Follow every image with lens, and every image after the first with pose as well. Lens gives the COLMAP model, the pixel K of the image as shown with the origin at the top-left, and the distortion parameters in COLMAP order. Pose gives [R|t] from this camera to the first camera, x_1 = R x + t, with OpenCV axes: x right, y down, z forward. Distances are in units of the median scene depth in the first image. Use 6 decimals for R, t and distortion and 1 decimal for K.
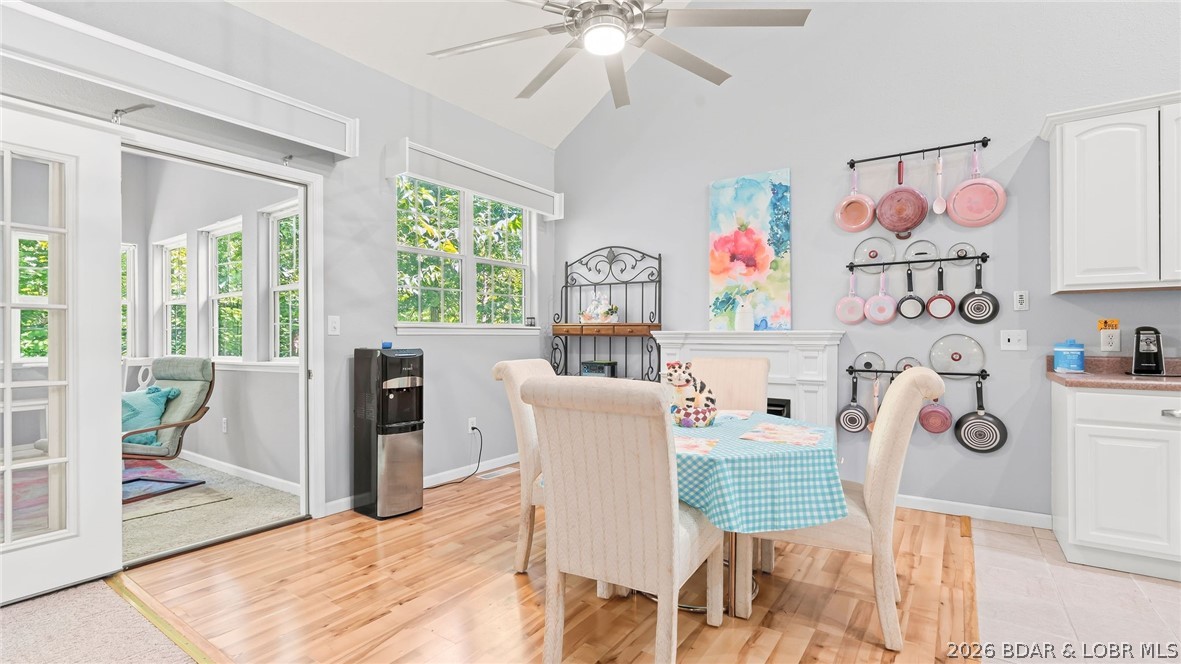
lens RADIAL K [[537.7, 0, 590.6], [0, 537.7, 335.5], [0, 0, 1]] dist [-0.001863, 0.000040]
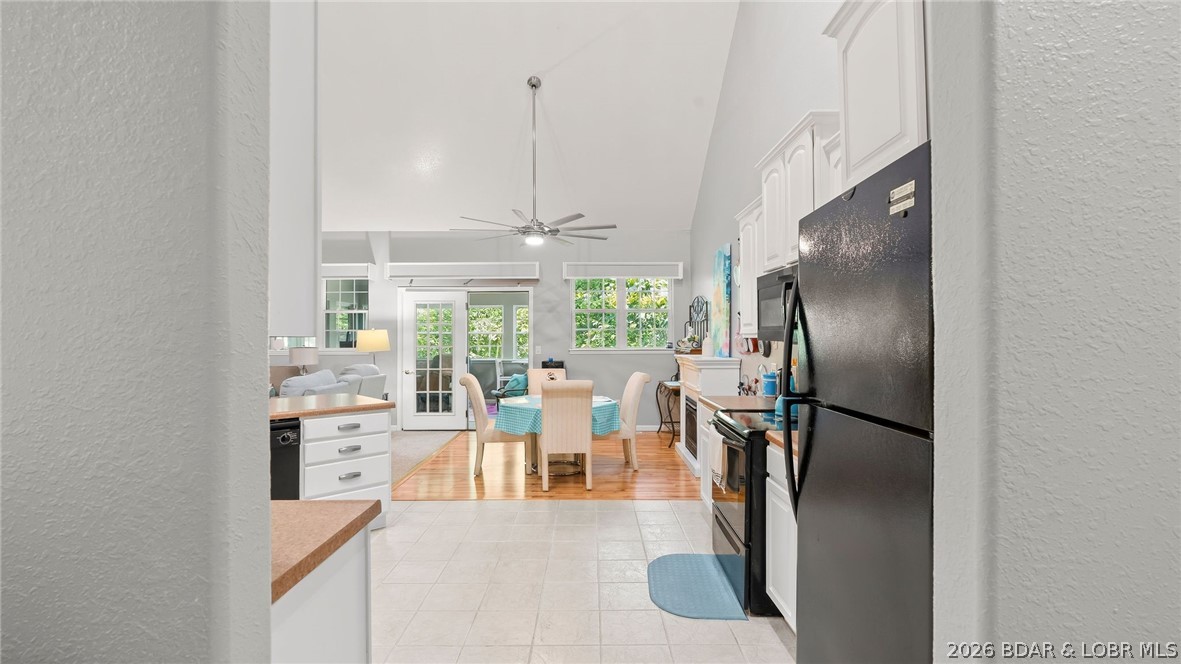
lens RADIAL K [[537.7, 0, 589.5], [0, 537.7, 333.0], [0, 0, 1]] dist [-0.001863, 0.000040]
pose [[0.558685, -0.002917, -0.829375, 1.506729], [0.004320, 0.999990, -0.000607, -0.086691], [0.829369, -0.003244, 0.558692, -0.106563]]
